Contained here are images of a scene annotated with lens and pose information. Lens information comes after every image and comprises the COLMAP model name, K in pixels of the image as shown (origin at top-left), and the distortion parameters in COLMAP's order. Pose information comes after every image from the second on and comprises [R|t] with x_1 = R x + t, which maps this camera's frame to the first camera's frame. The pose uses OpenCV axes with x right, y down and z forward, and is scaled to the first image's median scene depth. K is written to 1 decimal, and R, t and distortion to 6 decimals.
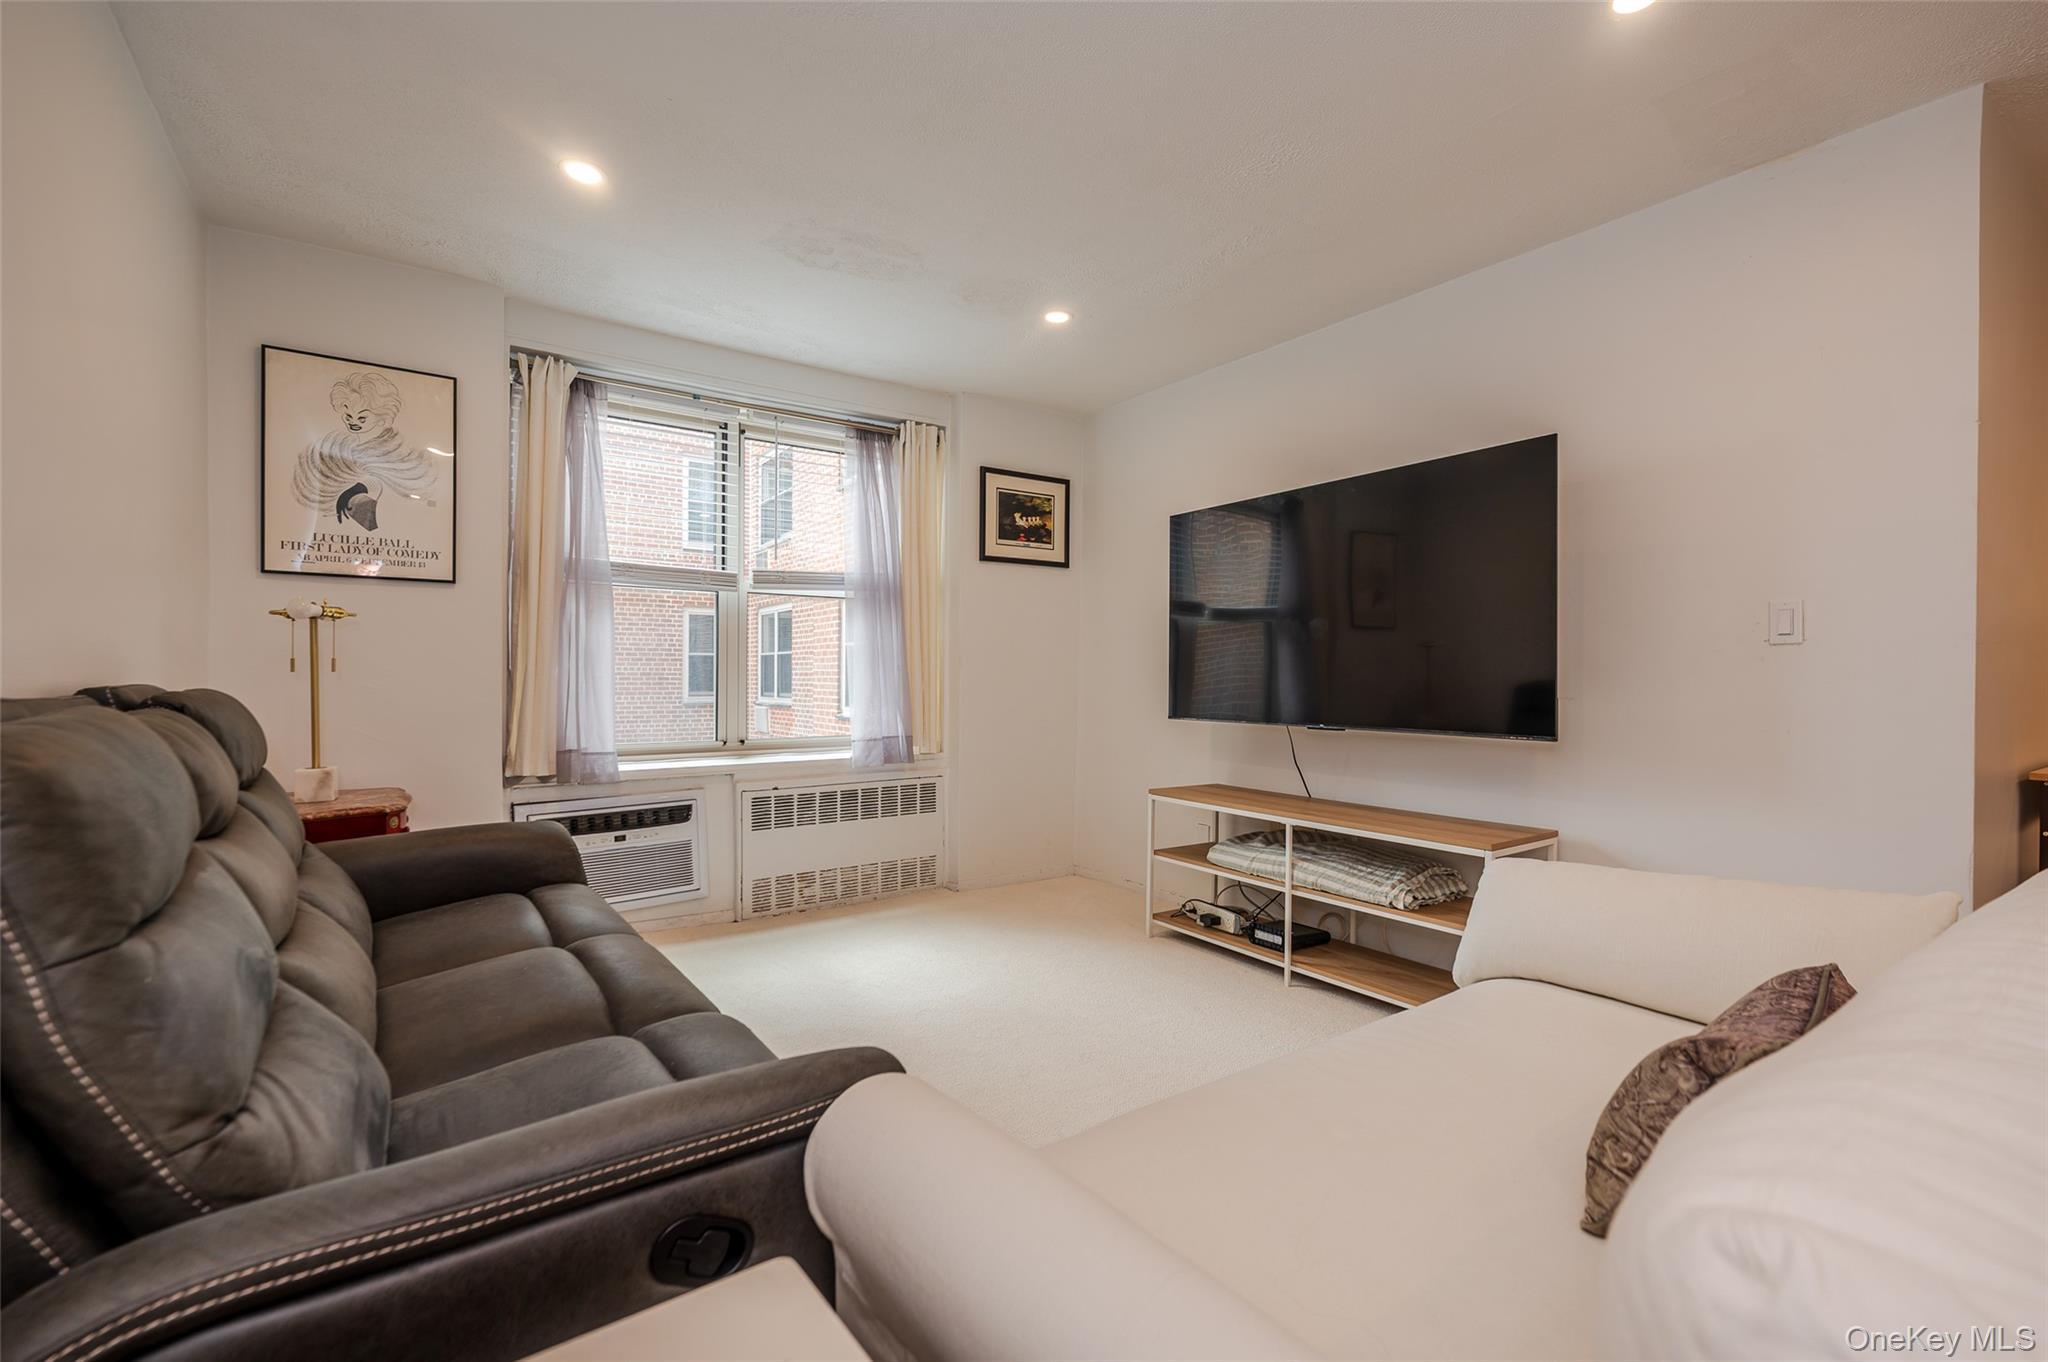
lens RADIAL K [[859.8, 0, 1024.4], [0, 859.8, 674.9], [0, 0, 1]] dist [-0.001013, -0.000118]
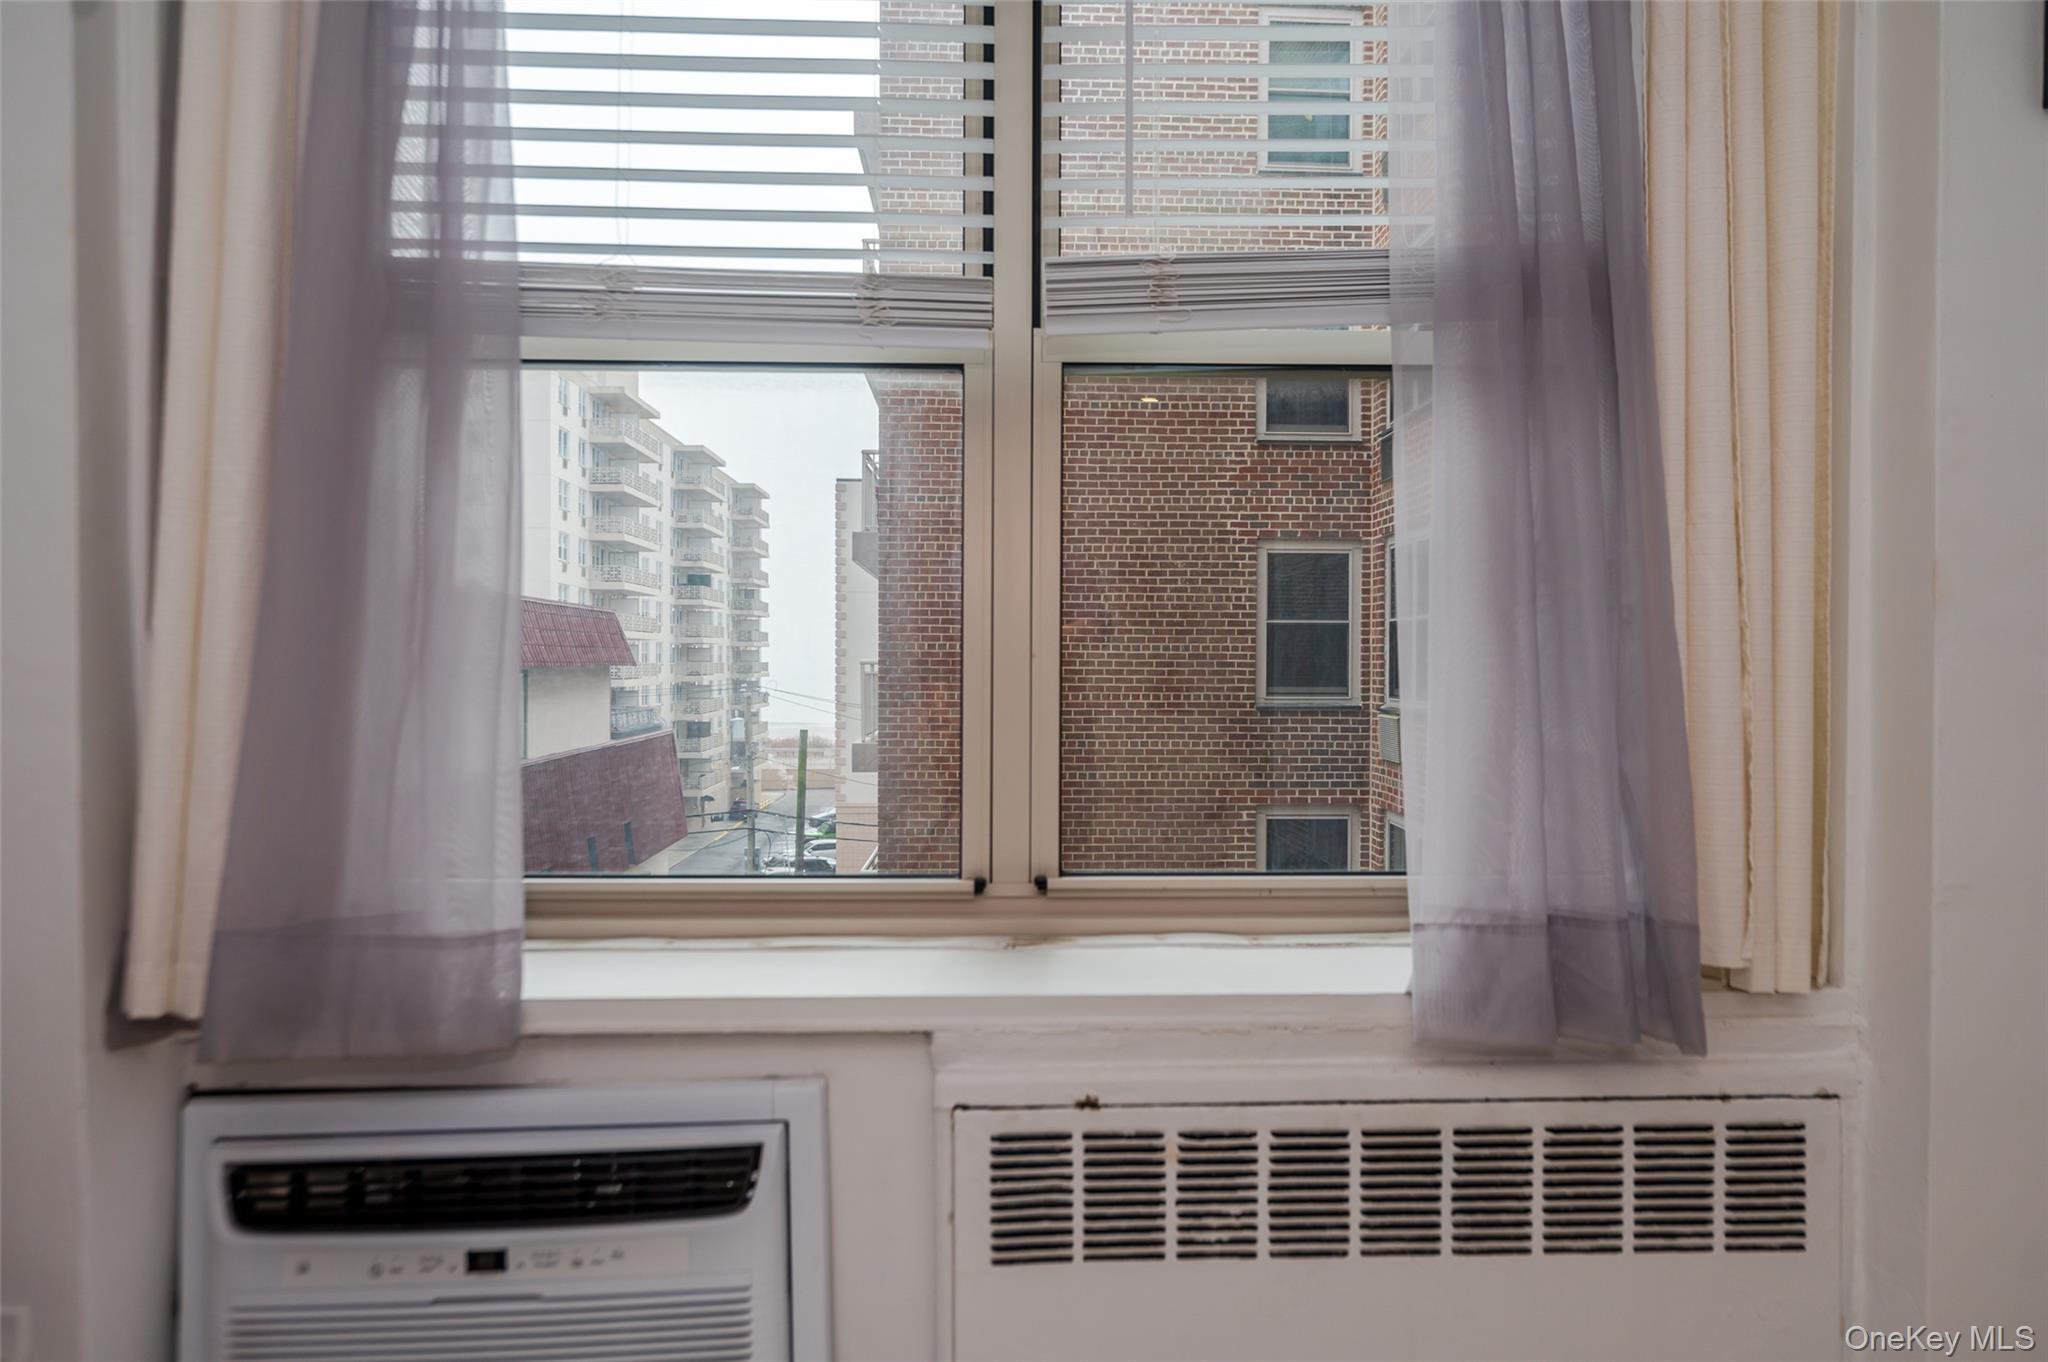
lens RADIAL K [[1412.4, 0, 1022.8], [0, 1412.4, 668.2], [0, 0, 1]] dist [-0.012889, -0.002601]
pose [[0.840490, 0.000245, -0.541827, -0.080753], [0.003339, 0.999979, 0.005632, 0.004182], [0.541816, -0.006543, 0.840471, 0.617341]]
